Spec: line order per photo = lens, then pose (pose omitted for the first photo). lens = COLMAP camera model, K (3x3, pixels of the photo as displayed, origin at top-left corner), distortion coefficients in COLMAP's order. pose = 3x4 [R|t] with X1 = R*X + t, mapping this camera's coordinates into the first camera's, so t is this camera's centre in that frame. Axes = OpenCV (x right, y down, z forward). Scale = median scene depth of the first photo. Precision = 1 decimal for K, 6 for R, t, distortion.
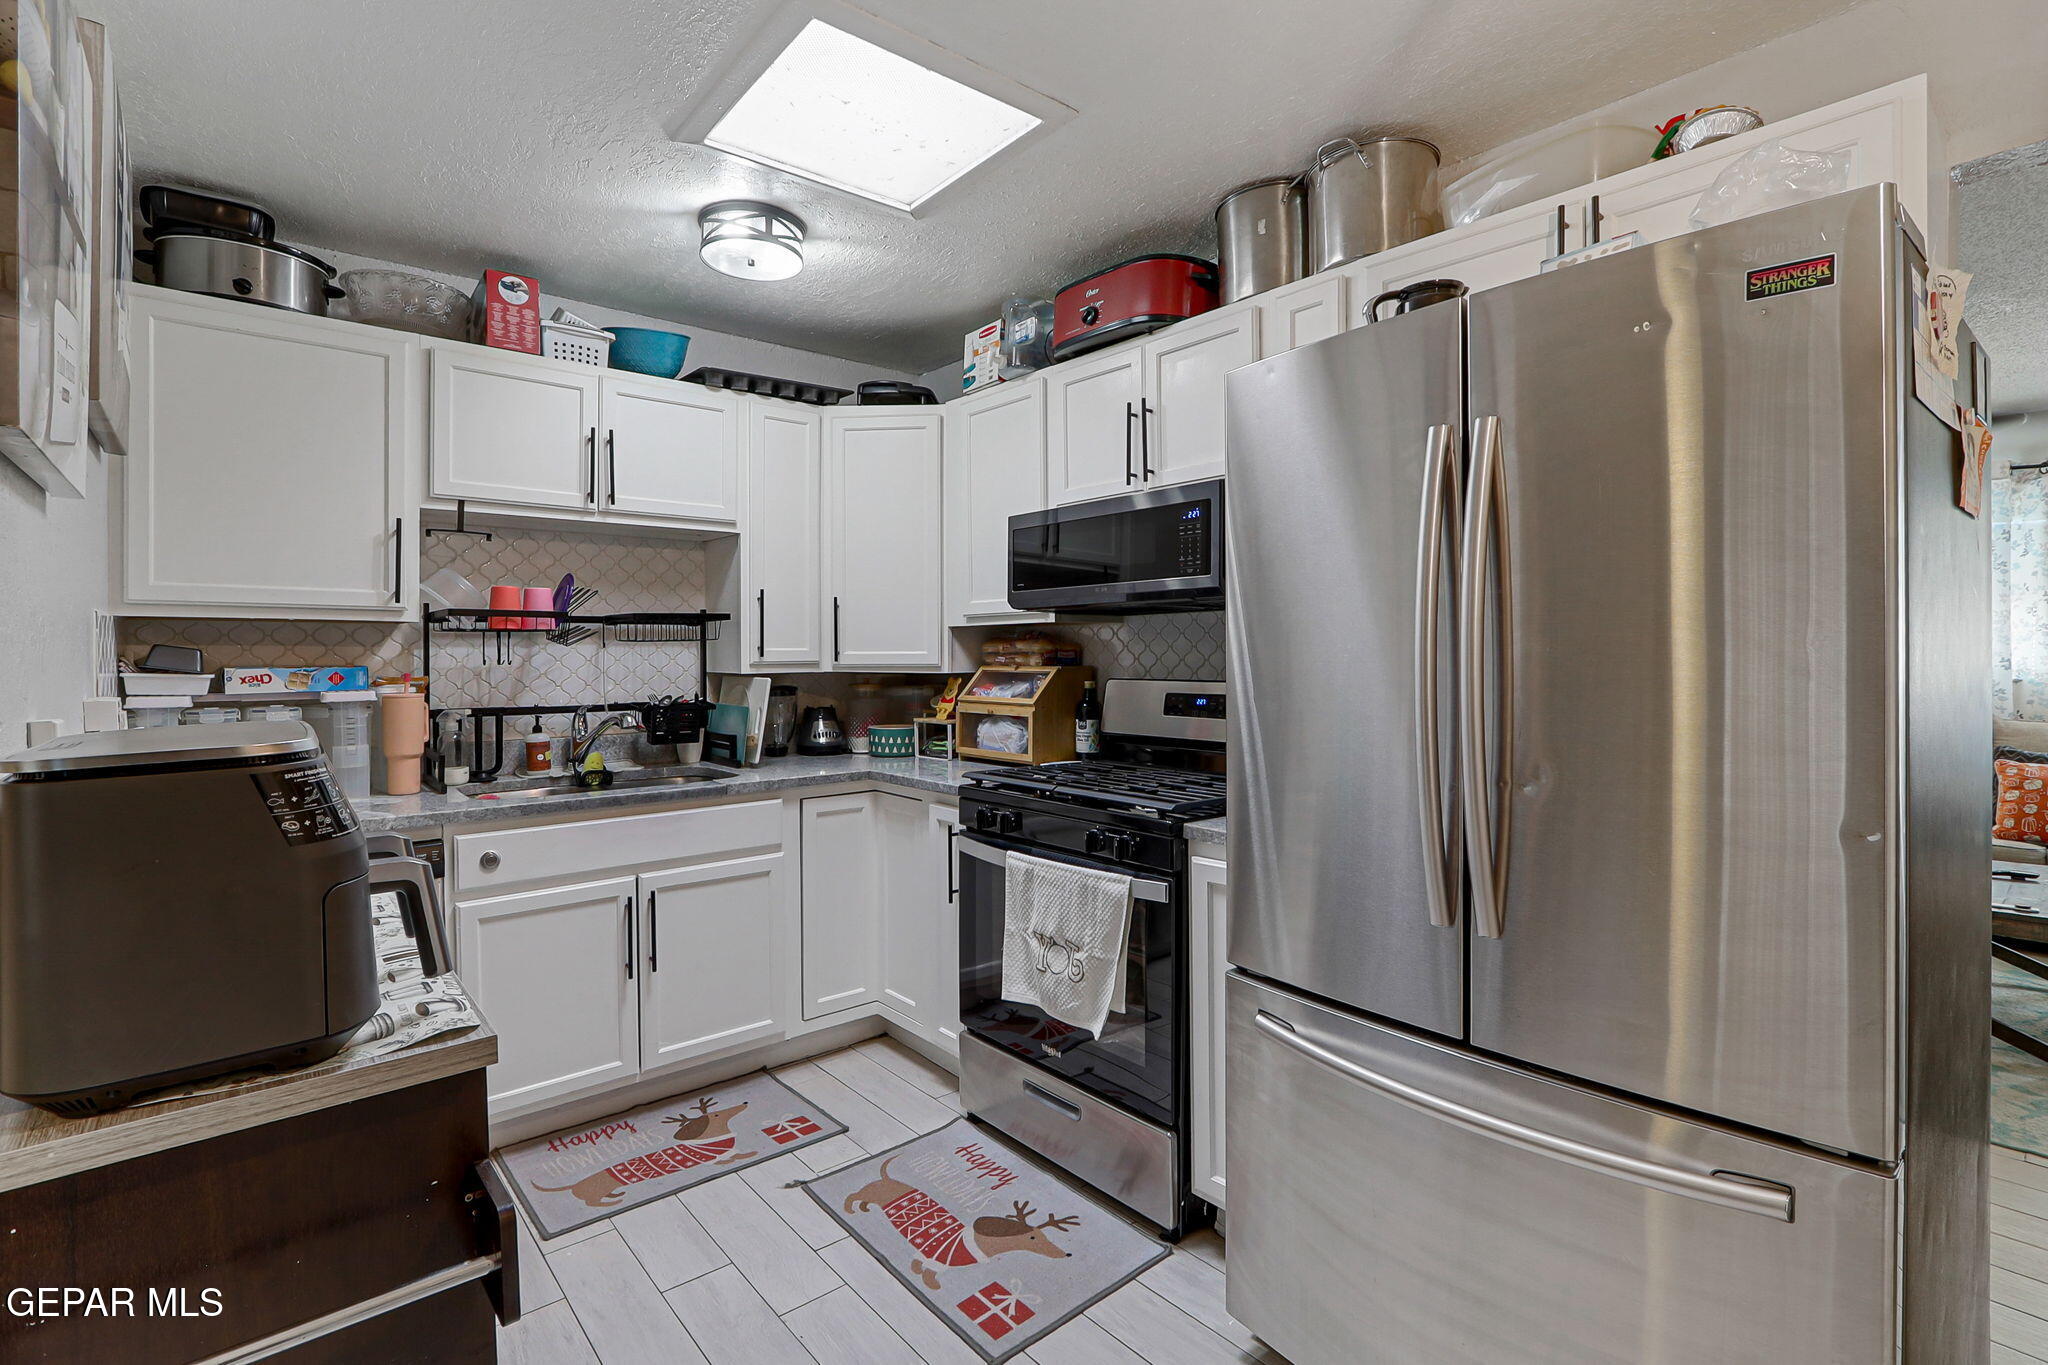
lens RADIAL K [[949.3, 0, 1010.2], [0, 949.3, 668.1], [0, 0, 1]] dist [-0.019405, 0.002274]
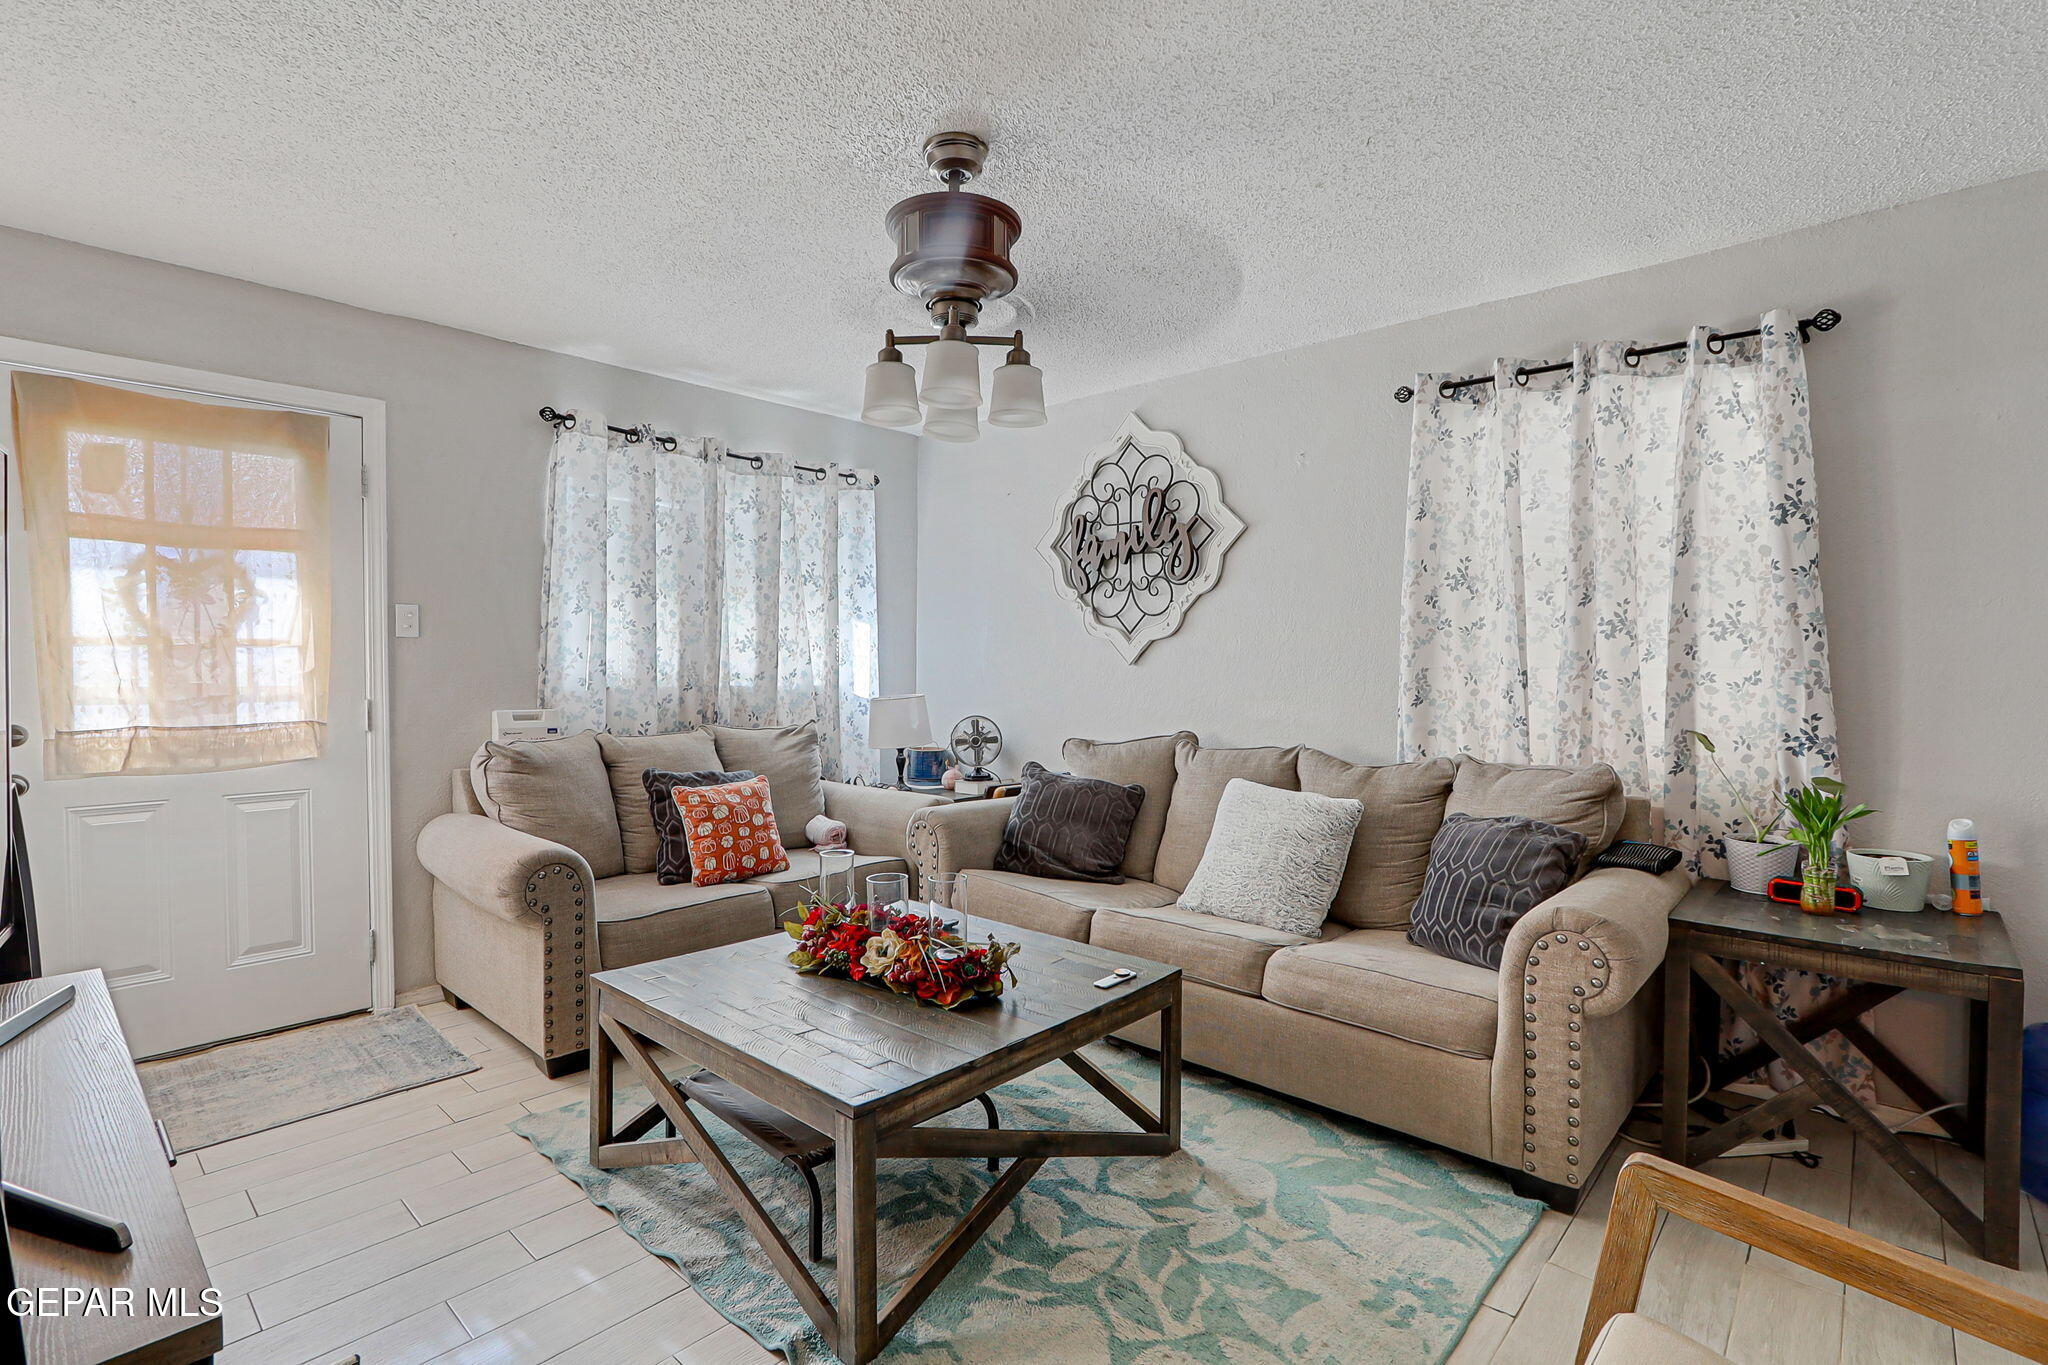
lens RADIAL K [[949.3, 0, 1022.3], [0, 949.3, 688.8], [0, 0, 1]] dist [-0.019405, 0.002274]
pose [[-0.136492, -0.025101, 0.990323, 0.342401], [0.010303, 0.999589, 0.026756, -0.007776], [-0.990588, 0.013855, -0.136177, 1.272824]]
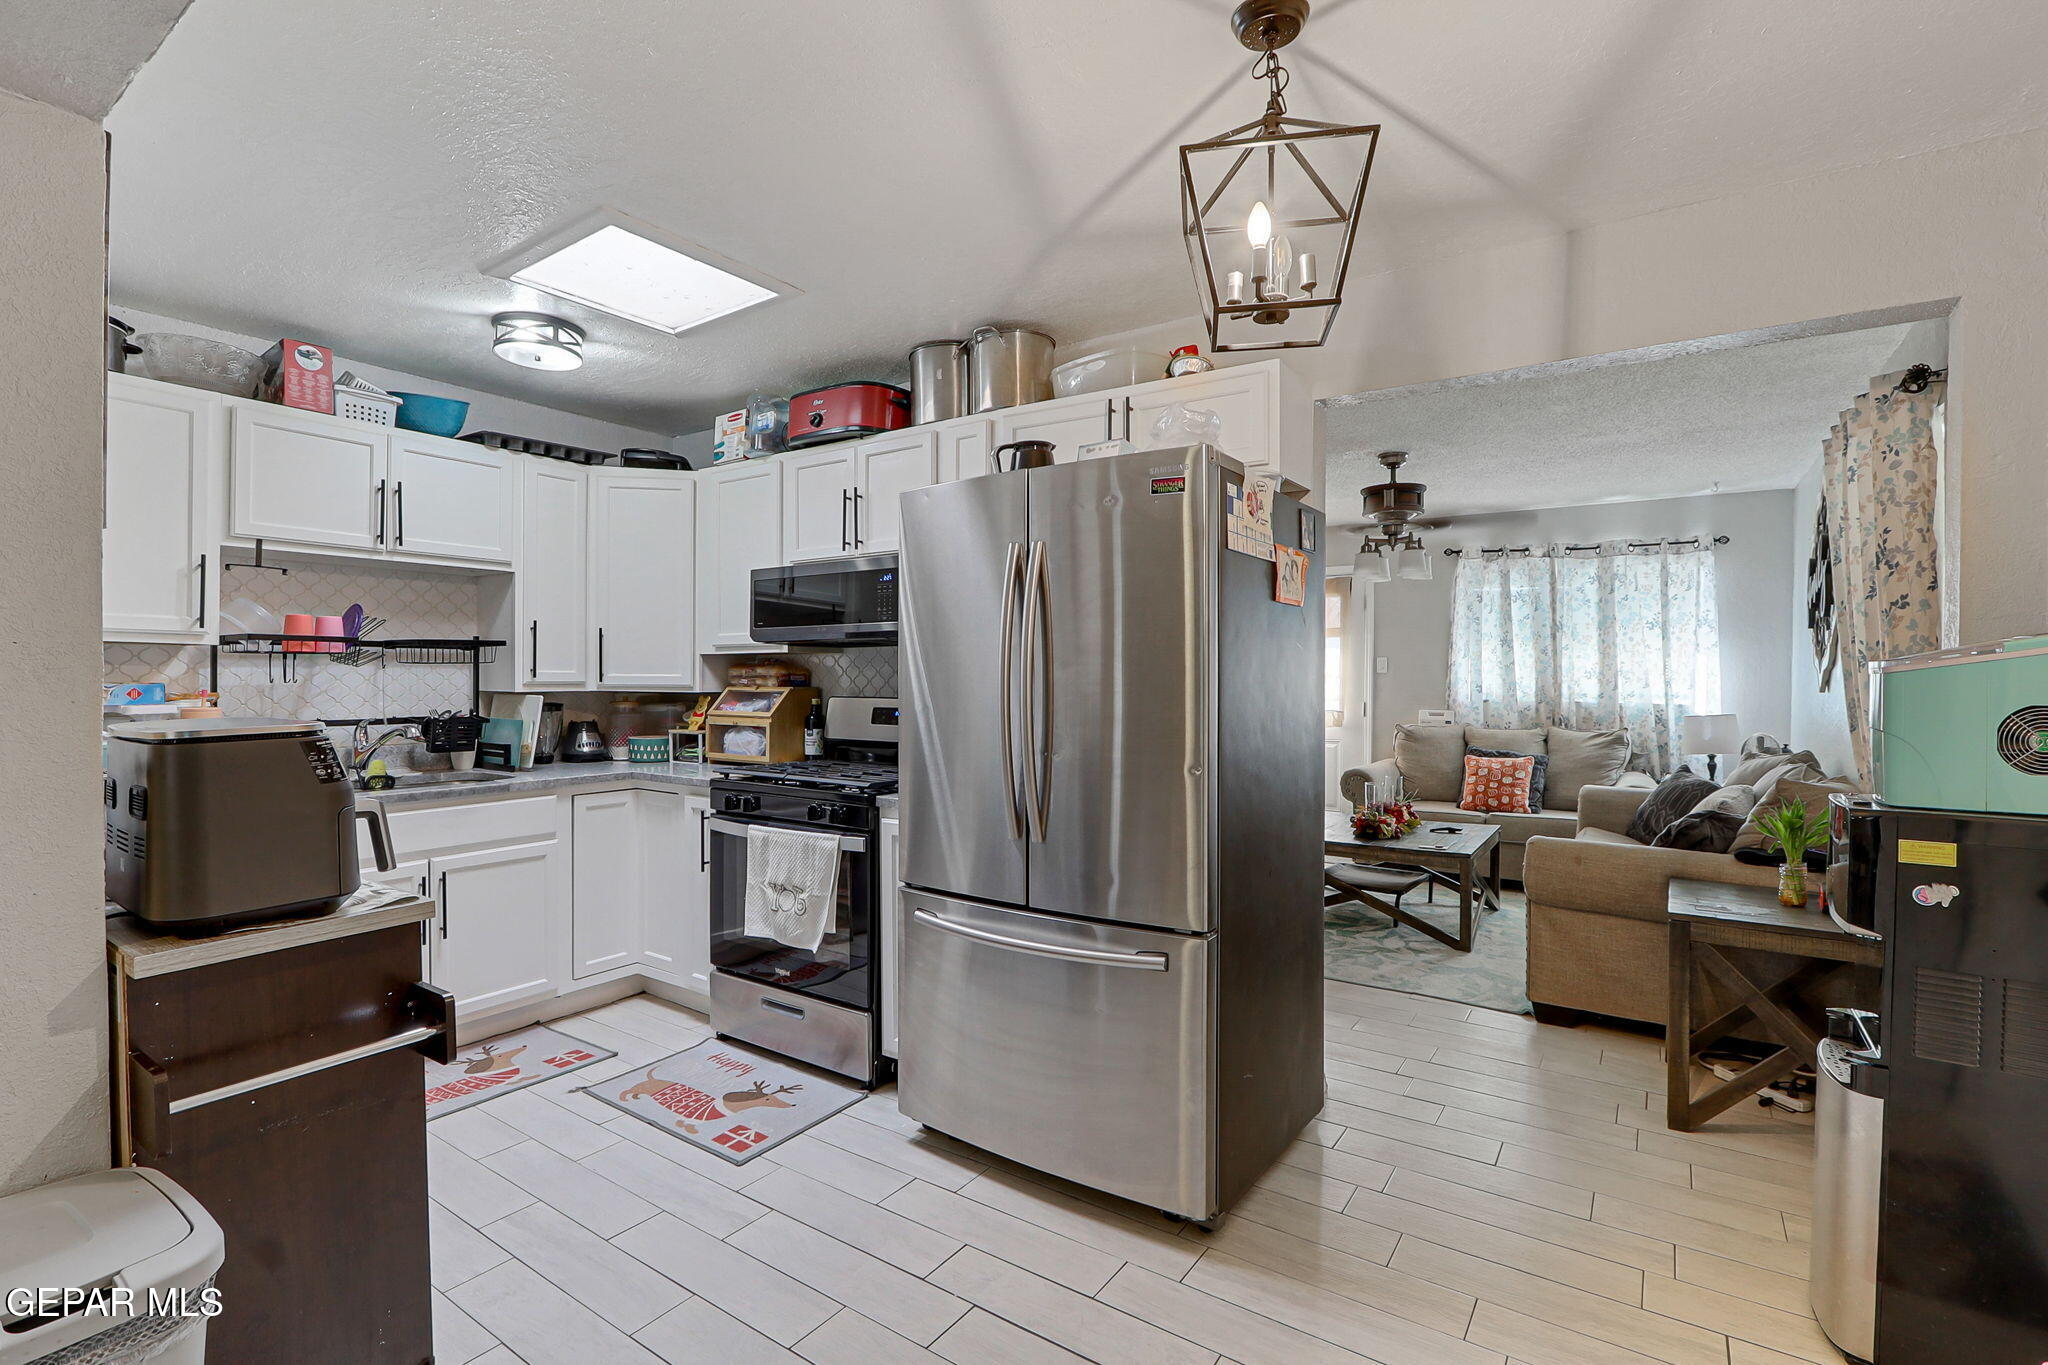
lens RADIAL K [[949.3, 0, 1008.9], [0, 949.3, 685.8], [0, 0, 1]] dist [-0.019405, 0.002274]
pose [[0.965148, 0.004893, 0.261660, 0.000253], [-0.003086, 0.999968, -0.007317, 0.005946], [-0.261688, 0.006254, 0.965132, -0.344628]]
